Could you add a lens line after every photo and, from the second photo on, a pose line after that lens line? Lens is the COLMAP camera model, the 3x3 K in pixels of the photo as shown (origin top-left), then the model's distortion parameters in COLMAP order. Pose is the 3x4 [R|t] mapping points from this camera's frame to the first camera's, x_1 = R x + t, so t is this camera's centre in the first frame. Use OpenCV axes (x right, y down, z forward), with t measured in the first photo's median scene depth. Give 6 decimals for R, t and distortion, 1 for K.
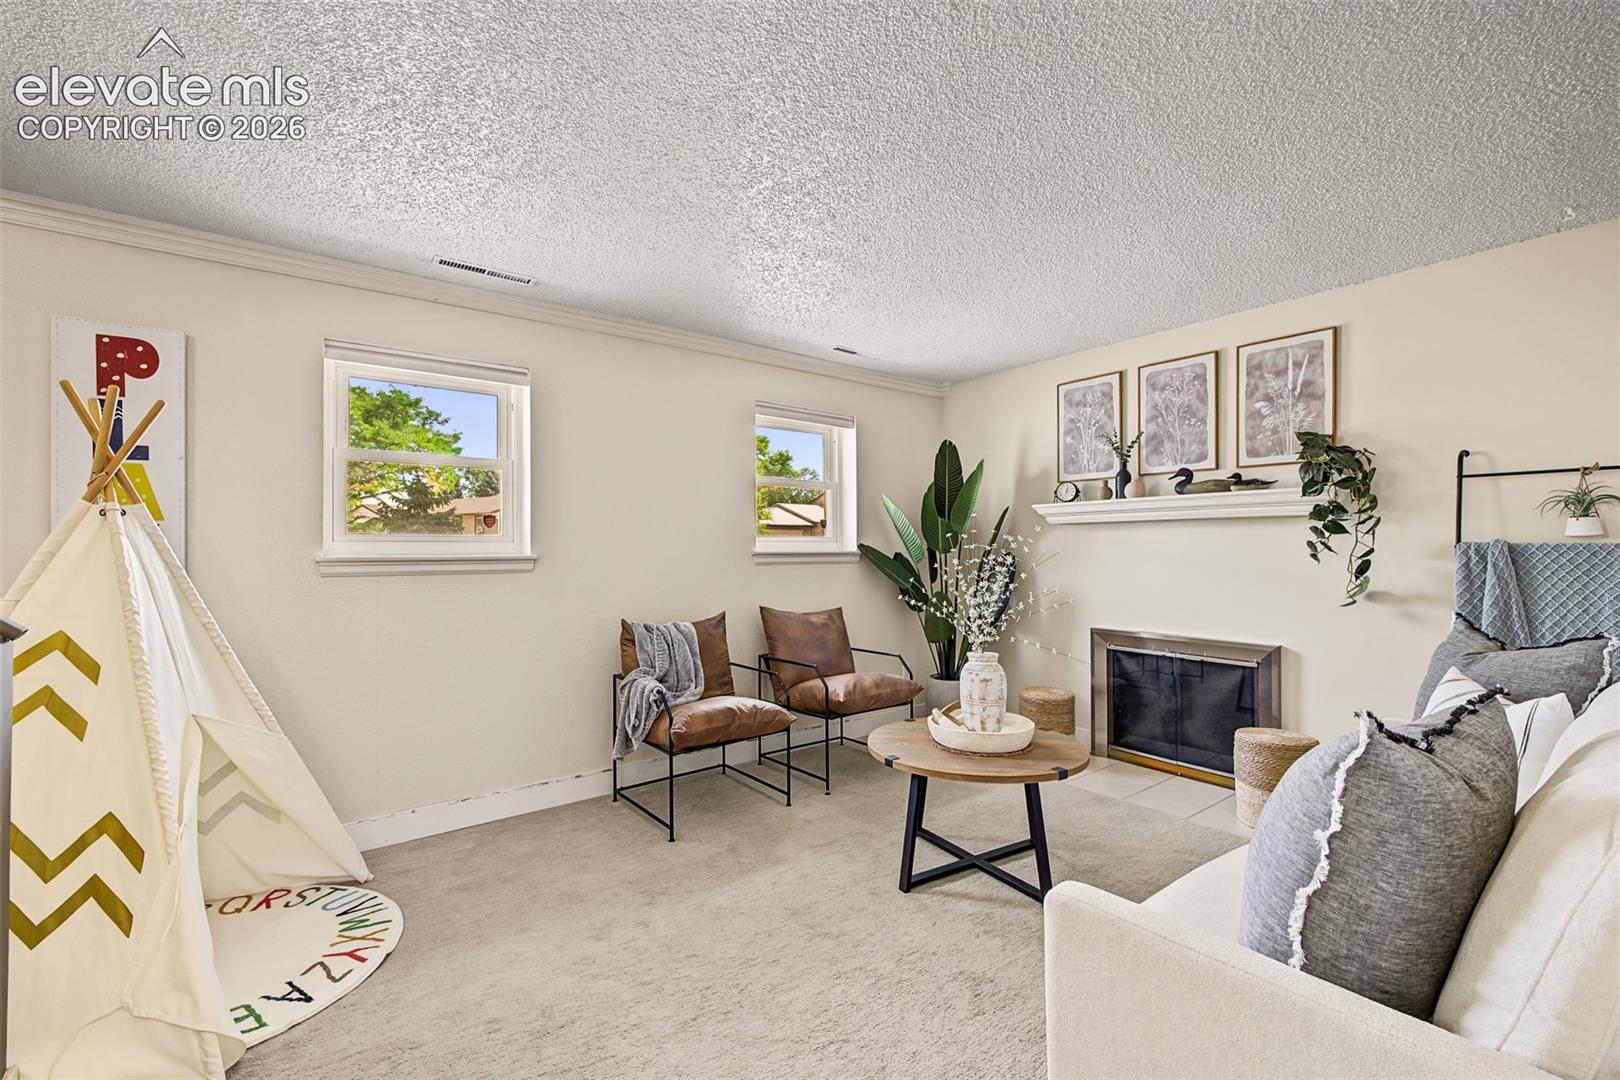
lens RADIAL K [[690.3, 0, 807.5], [0, 690.3, 540.4], [0, 0, 1]] dist [0.006805, -0.000500]
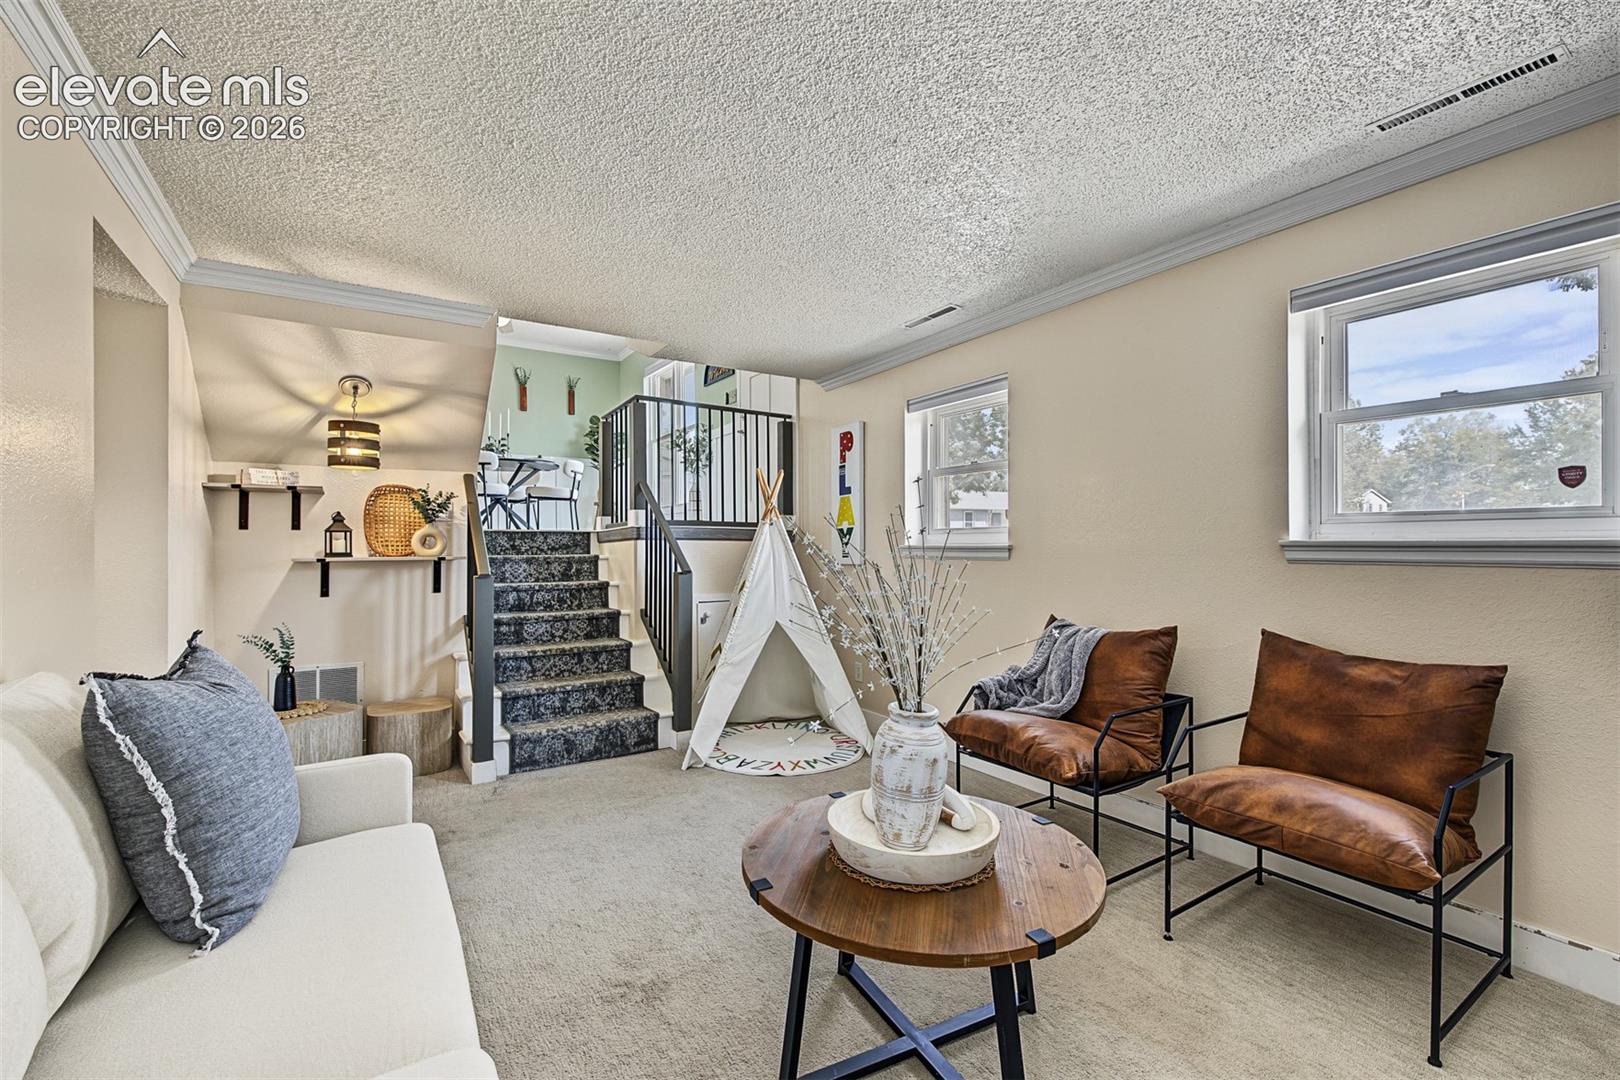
lens RADIAL K [[690.3, 0, 807.5], [0, 690.3, 540.4], [0, 0, 1]] dist [0.006805, -0.000500]
pose [[-0.084898, 0.001750, -0.996388, 0.955953], [0.023463, 0.999725, -0.000244, 0.009649], [0.996113, -0.023399, -0.084916, 1.056330]]
